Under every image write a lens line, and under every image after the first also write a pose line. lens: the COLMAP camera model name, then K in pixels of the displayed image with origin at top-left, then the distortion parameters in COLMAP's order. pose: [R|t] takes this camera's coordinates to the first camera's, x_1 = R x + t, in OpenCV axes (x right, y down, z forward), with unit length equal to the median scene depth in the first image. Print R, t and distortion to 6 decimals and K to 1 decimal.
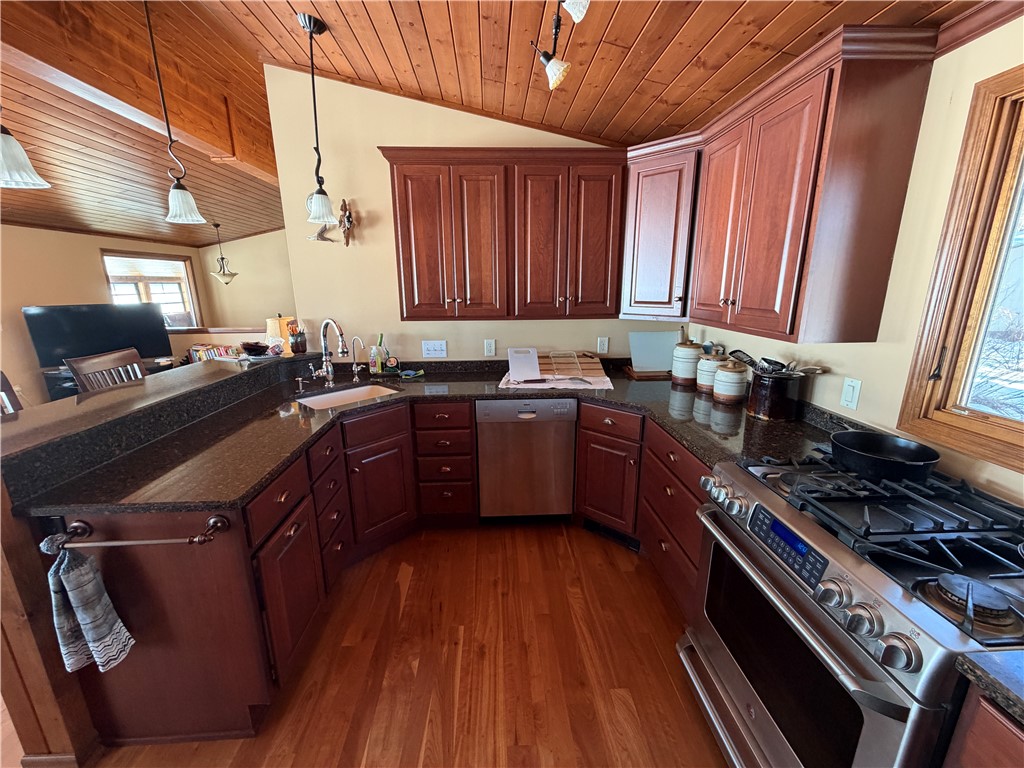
lens RADIAL K [[408.8, 0, 508.7], [0, 408.8, 384.3], [0, 0, 1]] dist [0.000853, 0.000622]
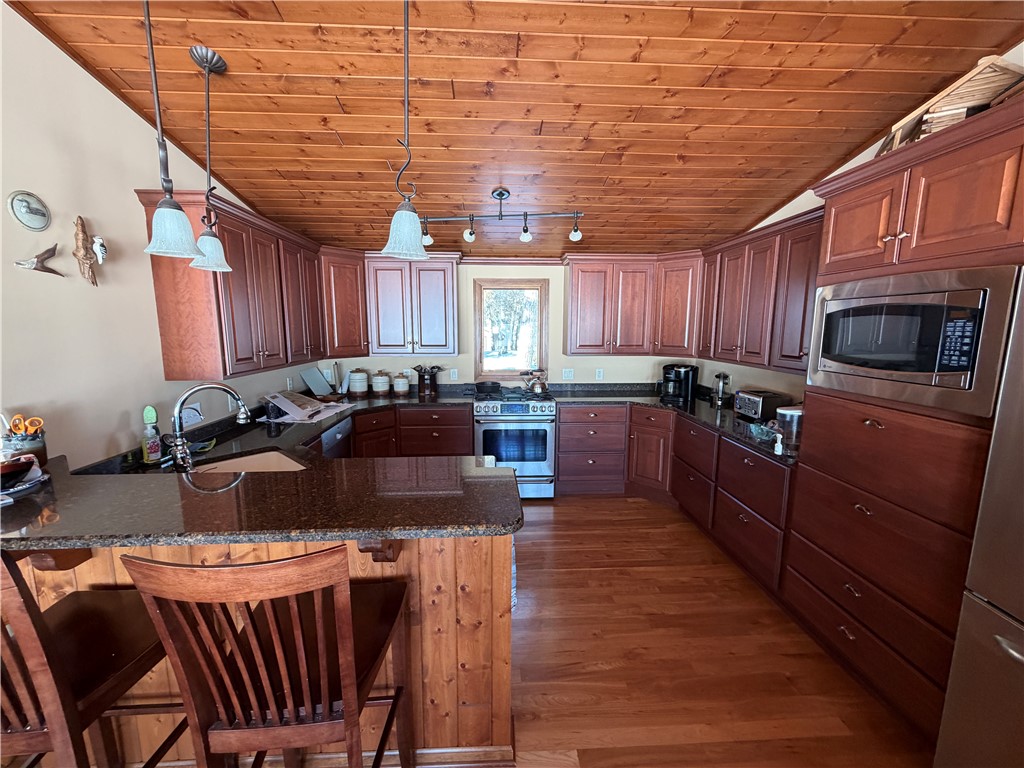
lens RADIAL K [[407.9, 0, 510.4], [0, 407.9, 383.8], [0, 0, 1]] dist [-0.002383, -0.000099]
pose [[-0.008095, -0.133613, 0.991000, -1.077246], [0.239196, 0.962004, 0.131658, -0.108010], [-0.970938, 0.238109, 0.024173, 0.360229]]
